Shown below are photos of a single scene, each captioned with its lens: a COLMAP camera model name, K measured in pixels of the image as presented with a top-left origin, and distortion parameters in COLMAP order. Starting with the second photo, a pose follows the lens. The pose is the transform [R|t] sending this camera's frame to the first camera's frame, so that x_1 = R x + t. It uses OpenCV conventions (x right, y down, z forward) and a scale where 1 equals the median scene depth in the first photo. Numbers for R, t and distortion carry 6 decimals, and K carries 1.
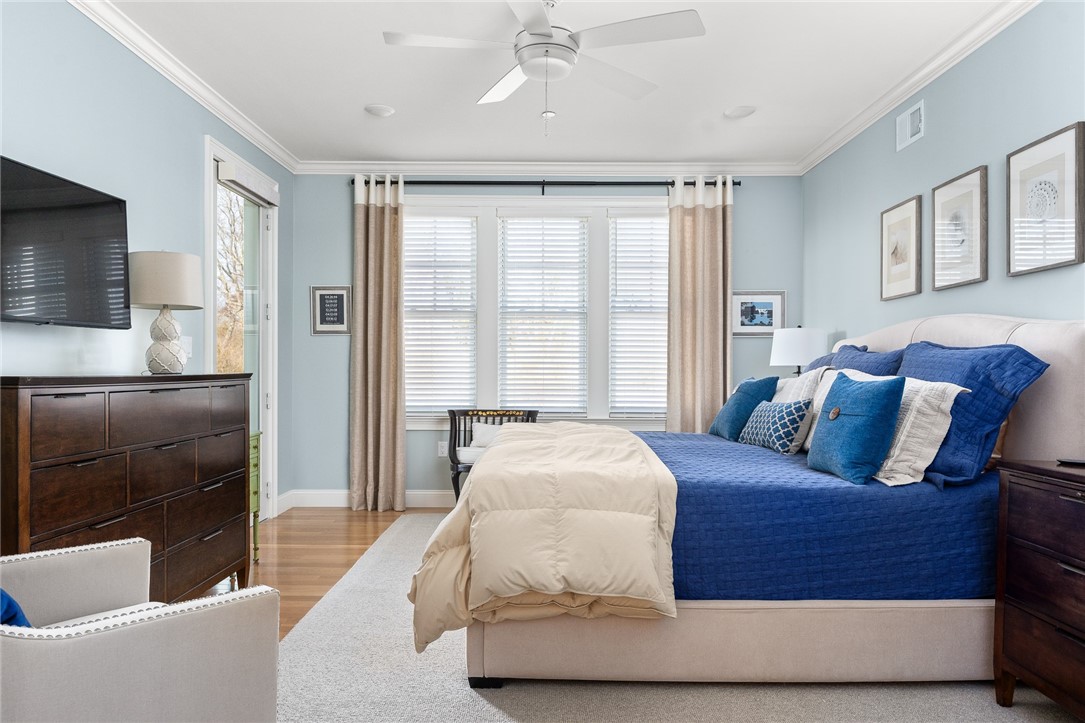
lens RADIAL K [[727.3, 0, 543.6], [0, 727.3, 374.1], [0, 0, 1]] dist [0.002914, -0.006243]
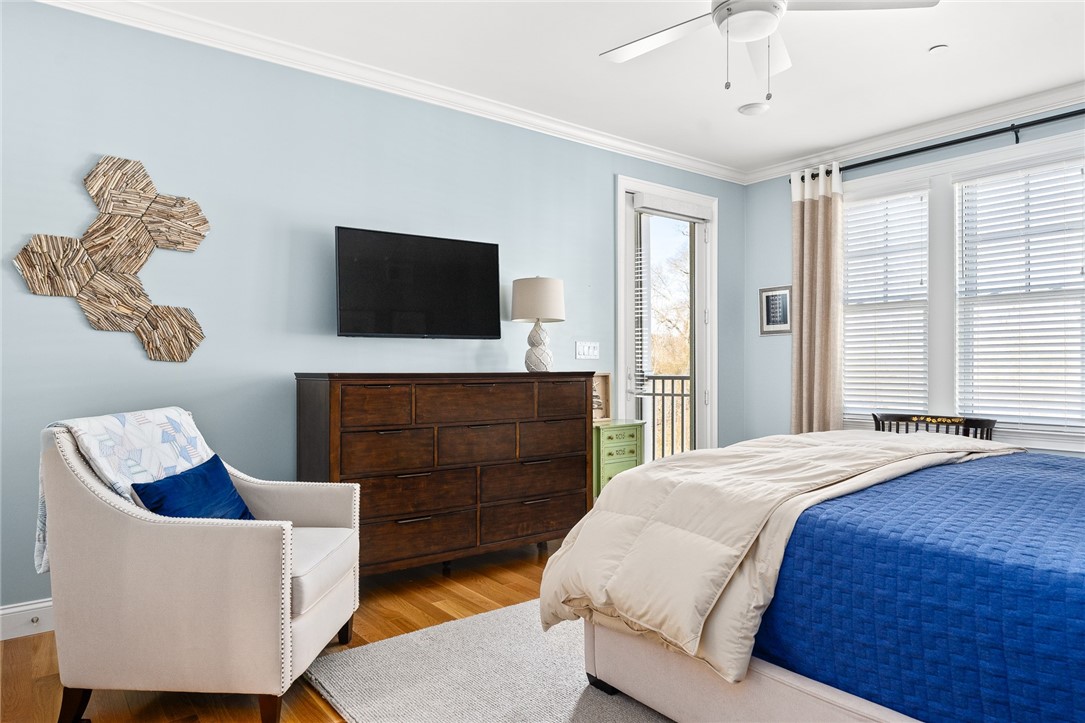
lens RADIAL K [[679.8, 0, 544.2], [0, 679.8, 365.7], [0, 0, 1]] dist [-0.000982, 0.002474]
pose [[0.616193, -0.006839, -0.787566, 0.266094], [-0.002788, 0.999937, -0.010865, 0.000715], [0.787590, 0.008891, 0.616135, 0.161274]]
